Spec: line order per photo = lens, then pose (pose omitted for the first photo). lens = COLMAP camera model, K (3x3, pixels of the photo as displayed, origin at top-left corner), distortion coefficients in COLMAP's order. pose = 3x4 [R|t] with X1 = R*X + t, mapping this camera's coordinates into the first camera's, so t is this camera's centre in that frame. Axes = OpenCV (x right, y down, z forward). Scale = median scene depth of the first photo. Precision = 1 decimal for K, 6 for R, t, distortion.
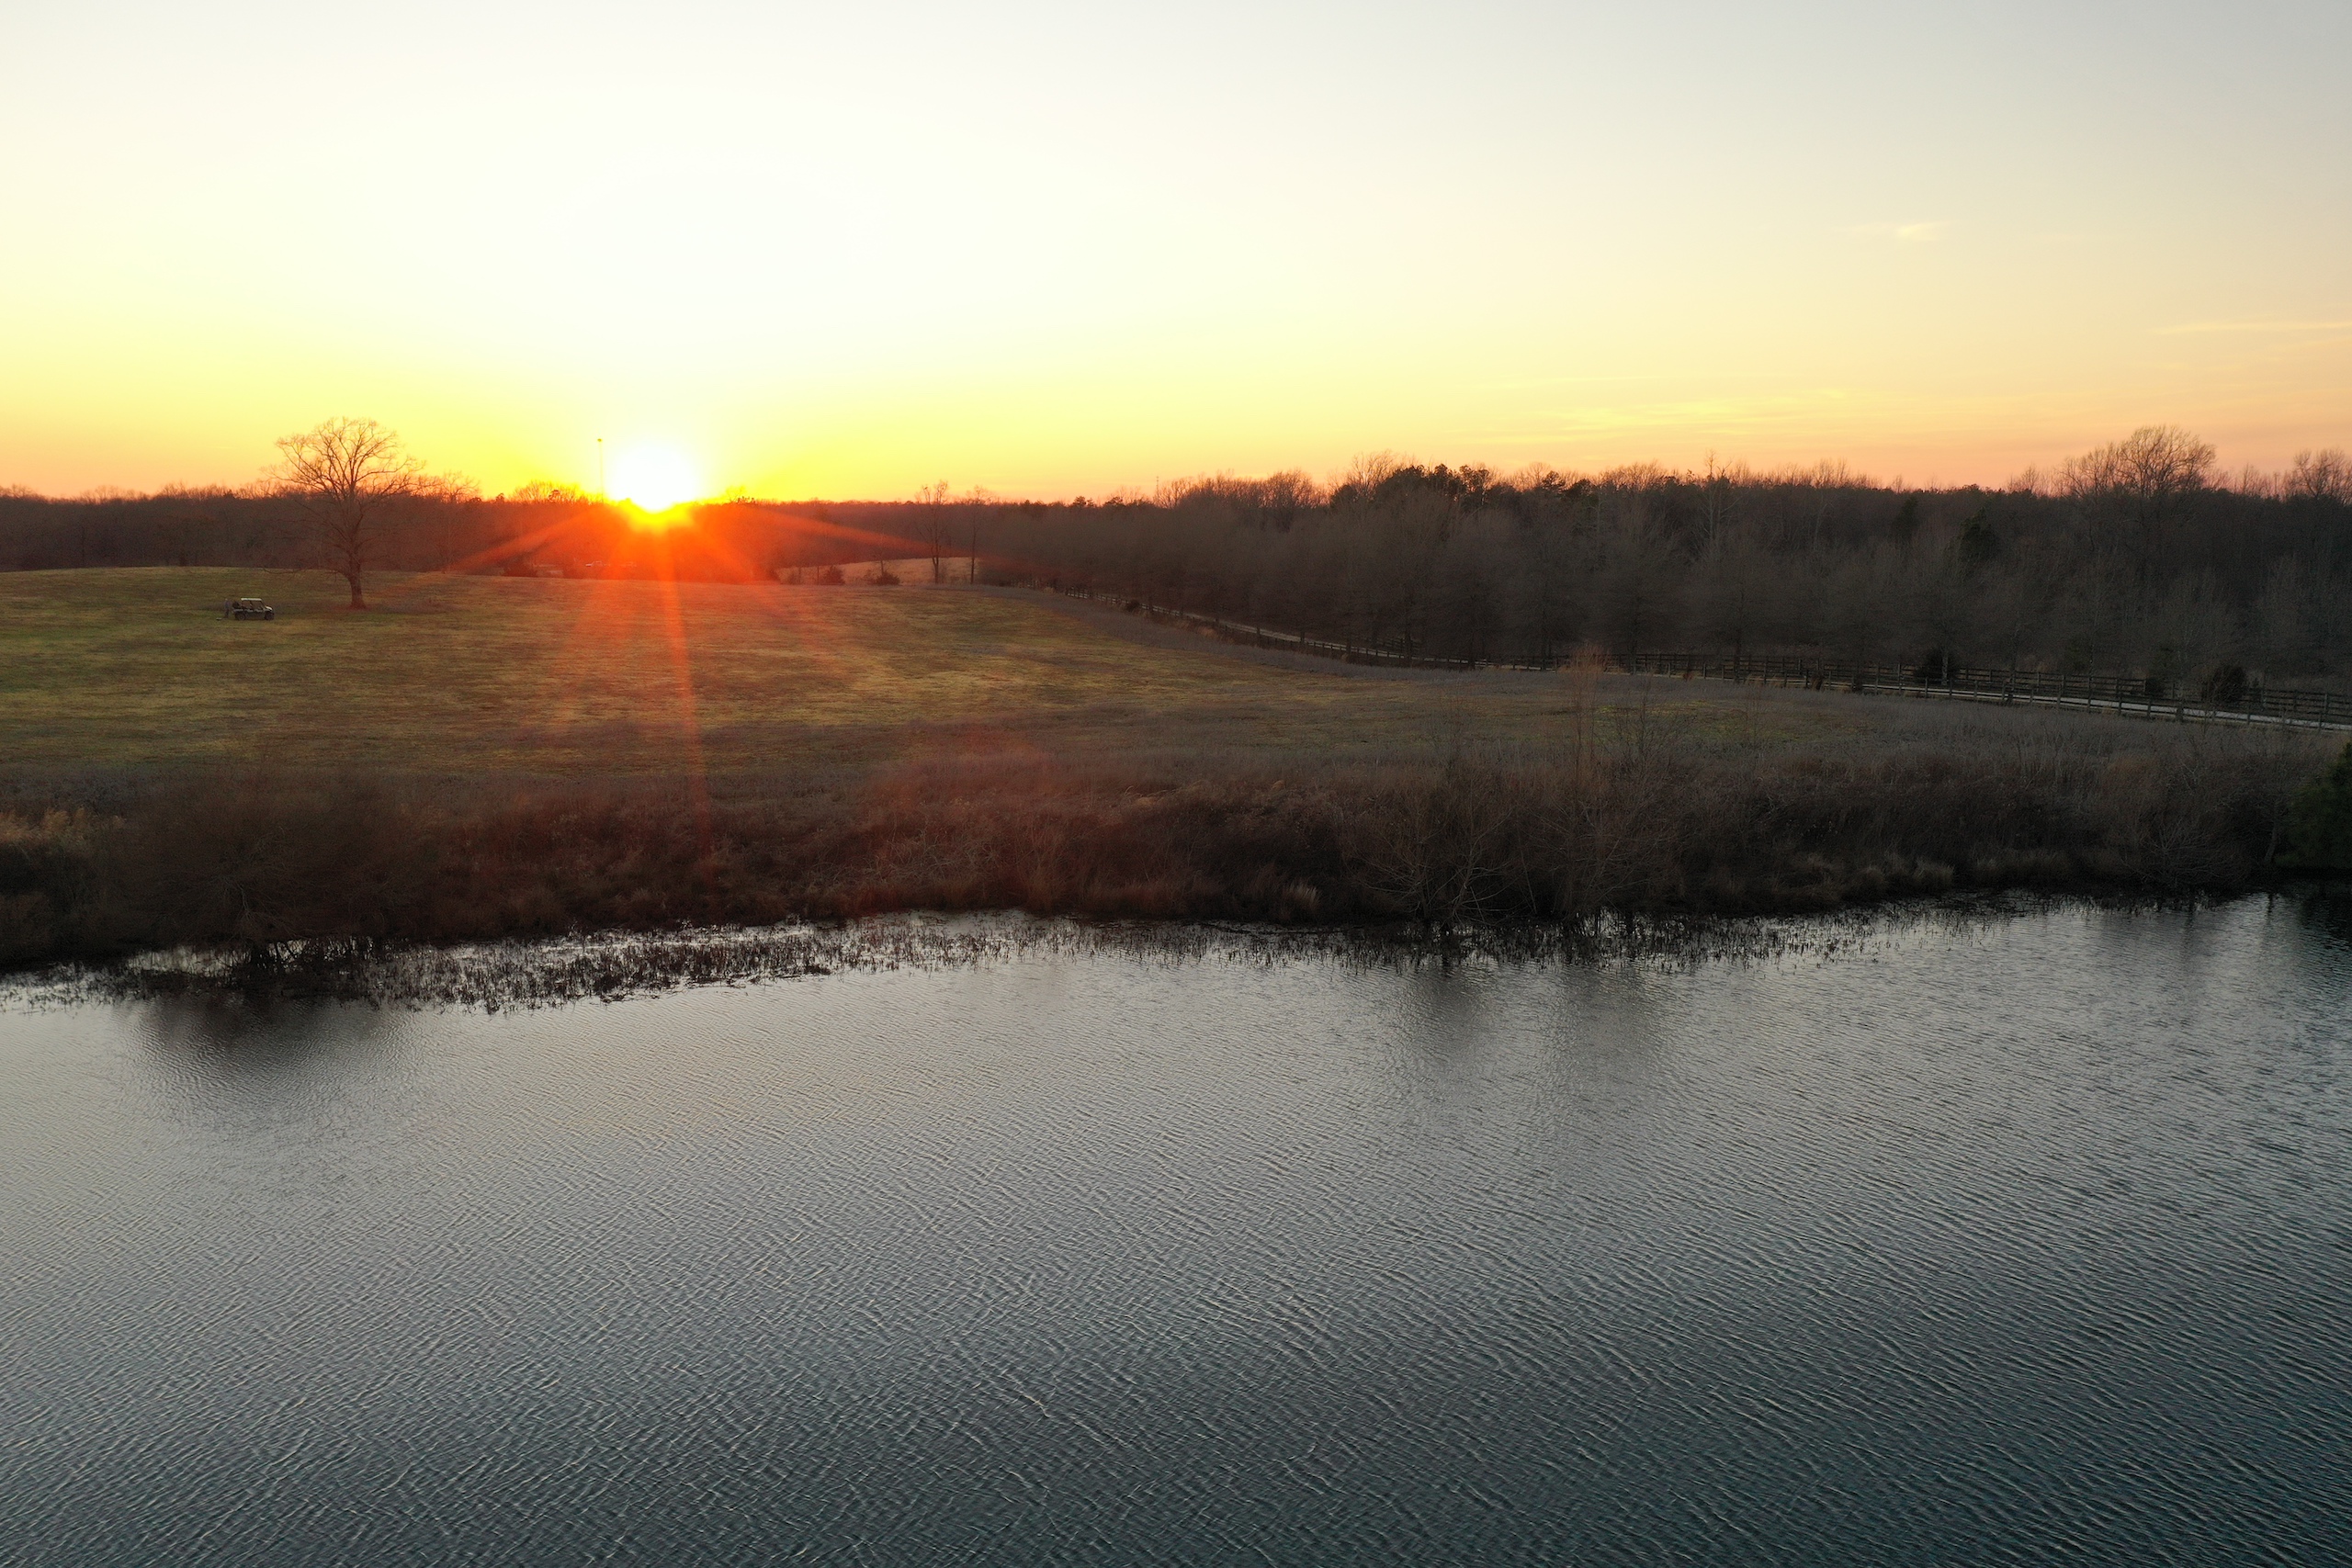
lens RADIAL K [[1872.9, 0, 1181.8], [0, 1872.9, 772.9], [0, 0, 1]] dist [0.004491, 0.007679]
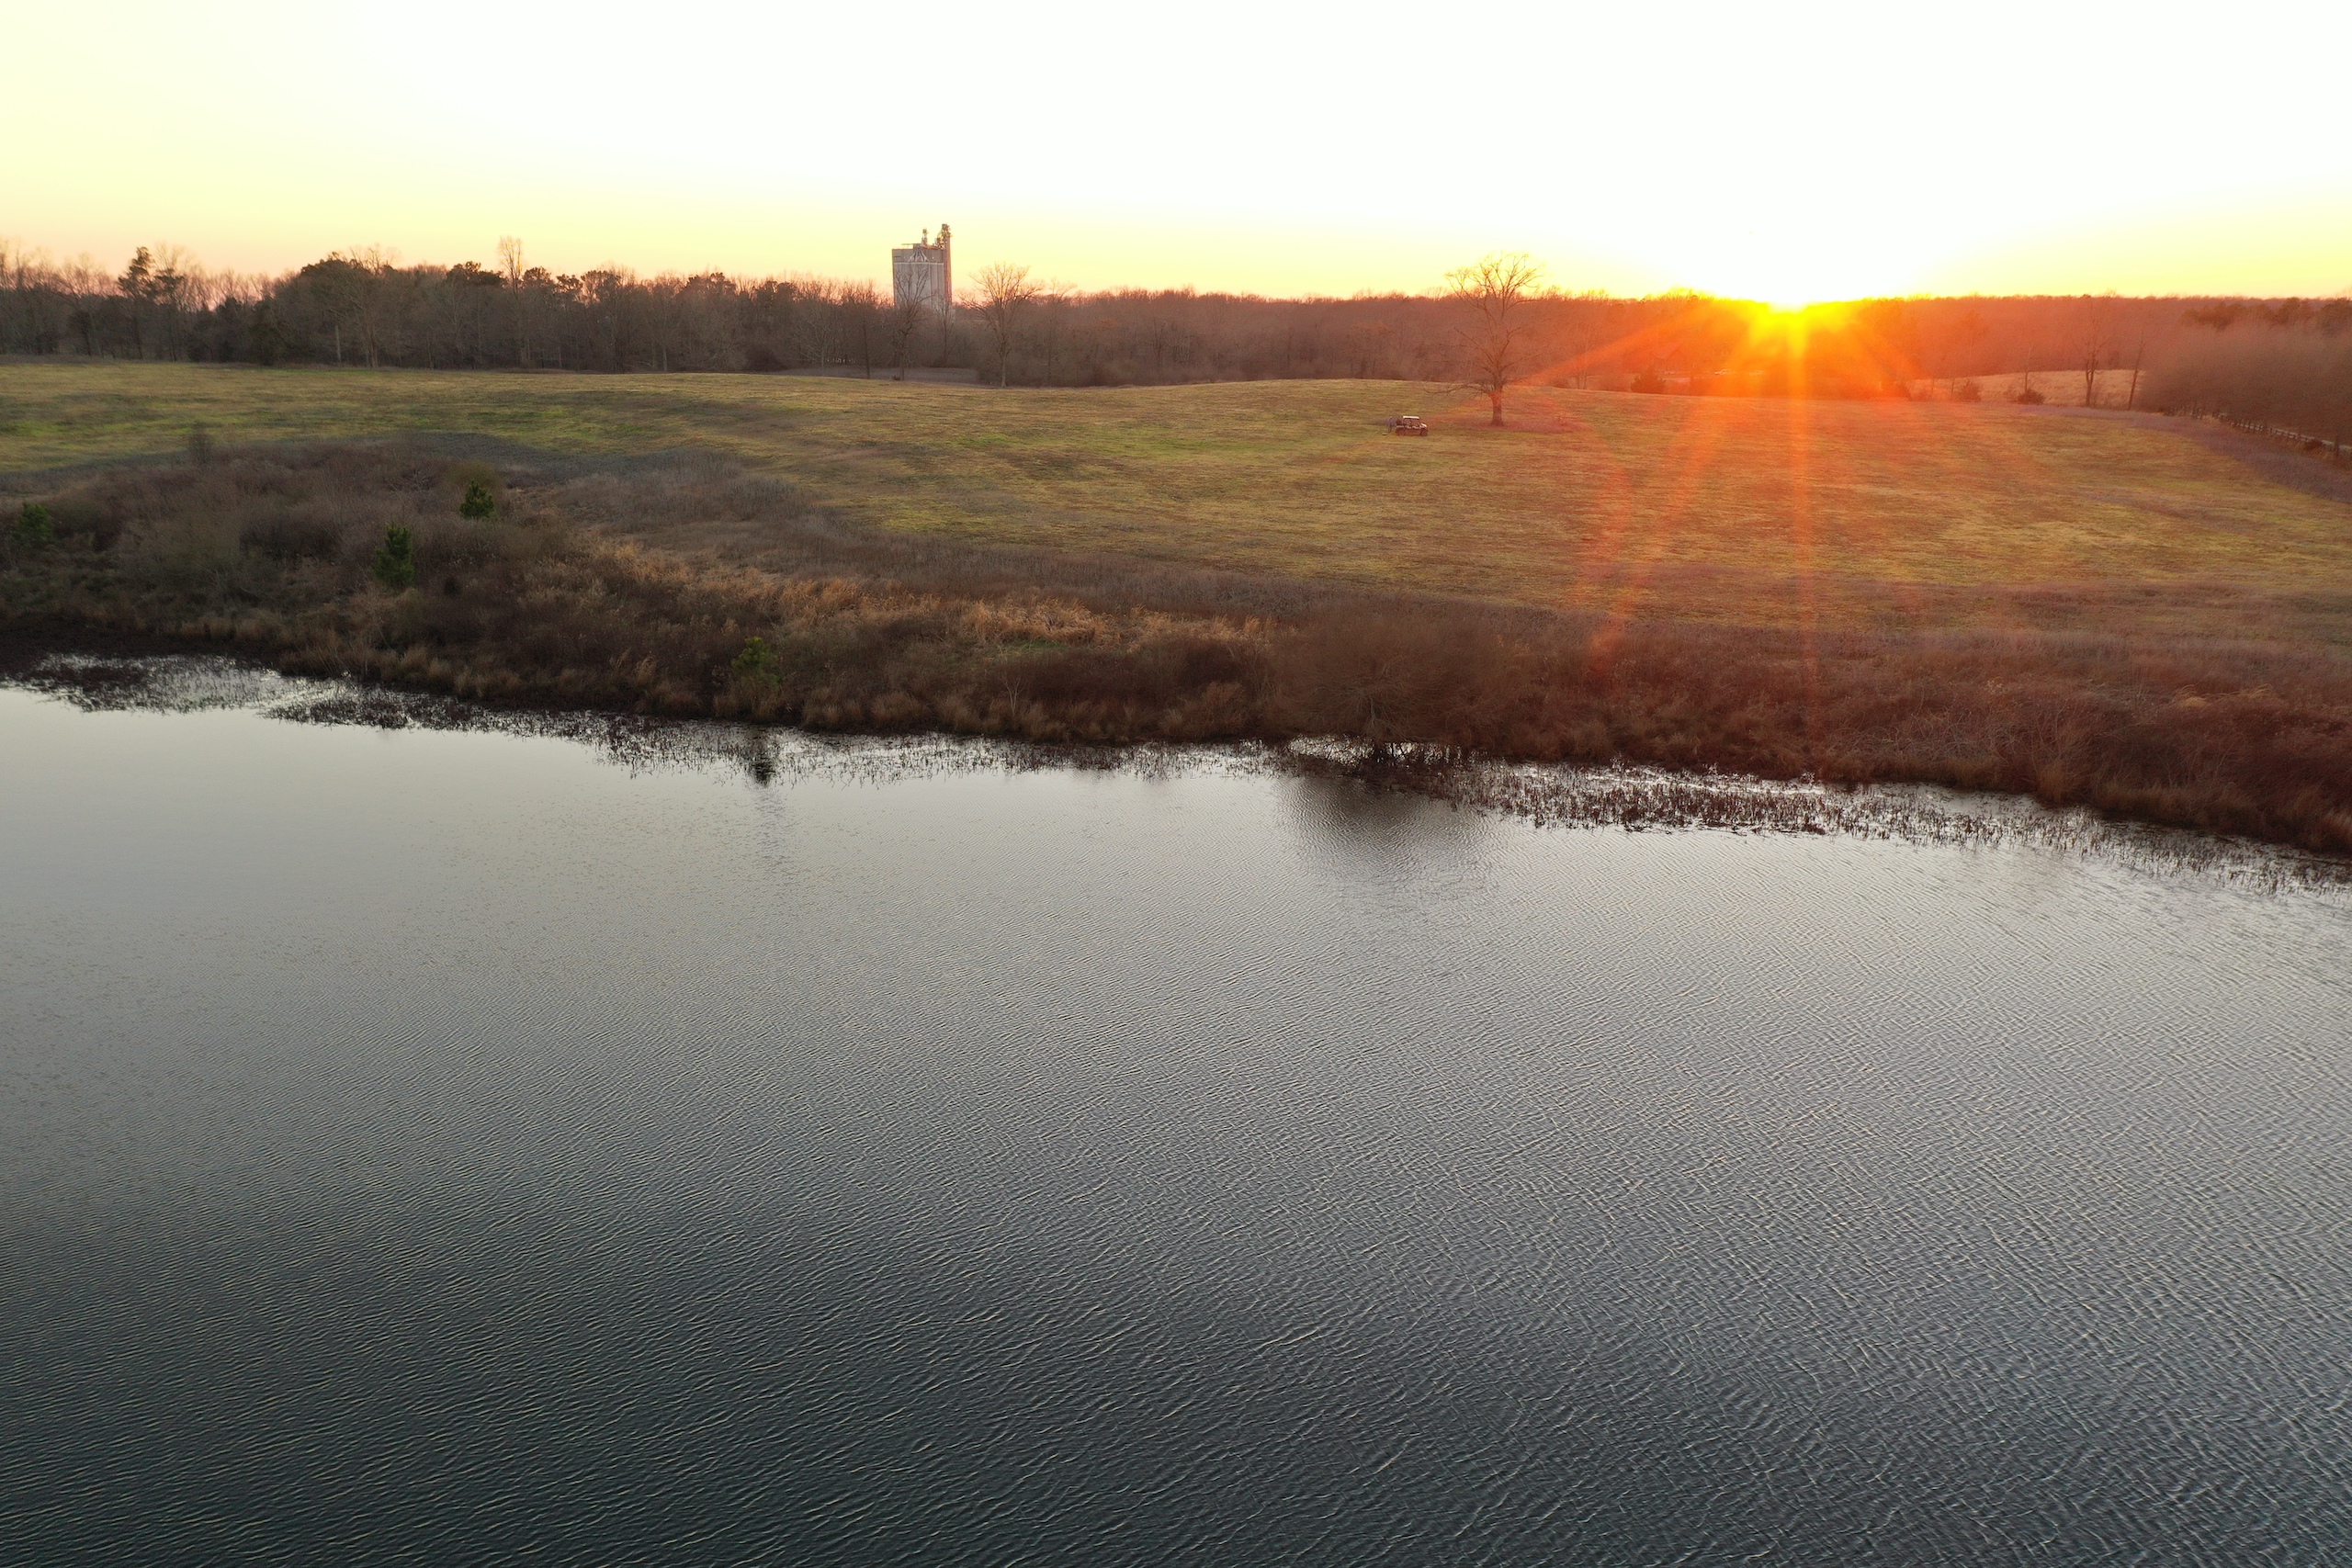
lens RADIAL K [[1872.9, 0, 1181.8], [0, 1872.9, 772.9], [0, 0, 1]] dist [0.004491, 0.007679]
pose [[0.835281, 0.131756, -0.533803, 0.074598], [-0.073843, 0.988950, 0.128551, -0.039463], [0.544842, -0.067959, 0.835780, -0.133617]]
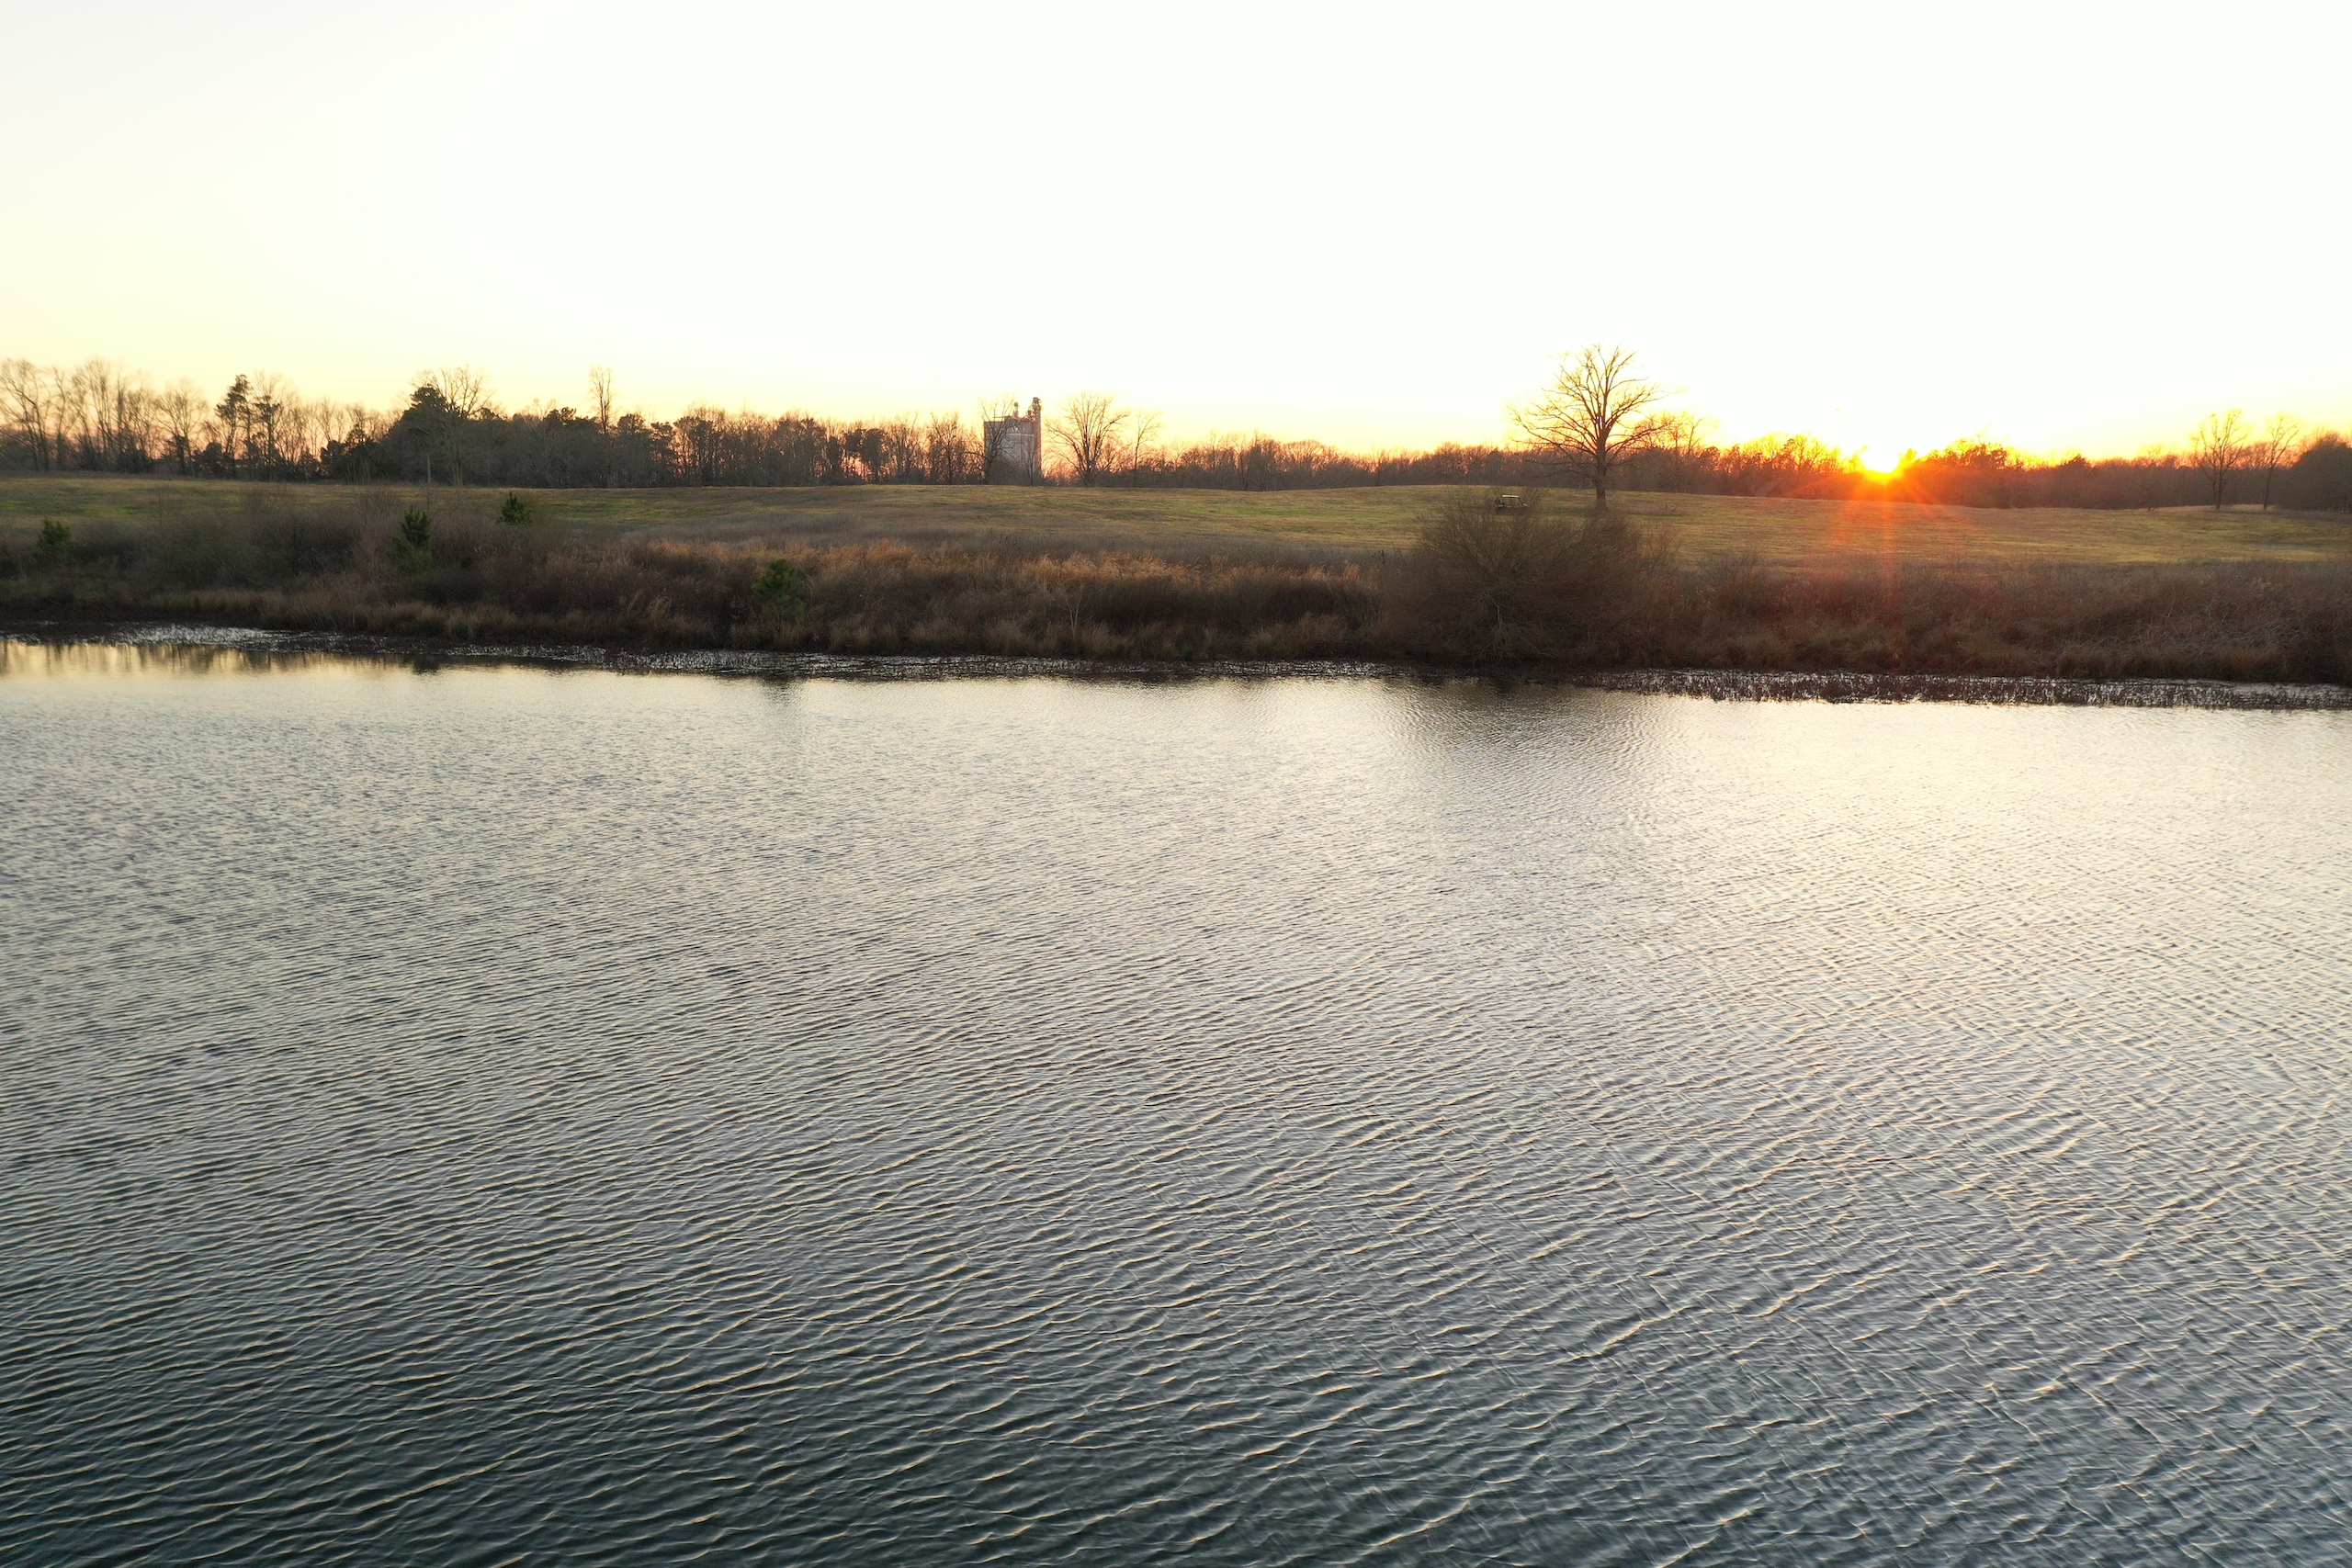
lens RADIAL K [[1872.9, 0, 1181.8], [0, 1872.9, 772.9], [0, 0, 1]] dist [0.004491, 0.007679]
pose [[0.809377, 0.083319, -0.581350, -0.011807], [-0.077148, 0.996391, 0.035394, 0.120101], [0.582201, 0.016203, 0.812884, 0.016487]]
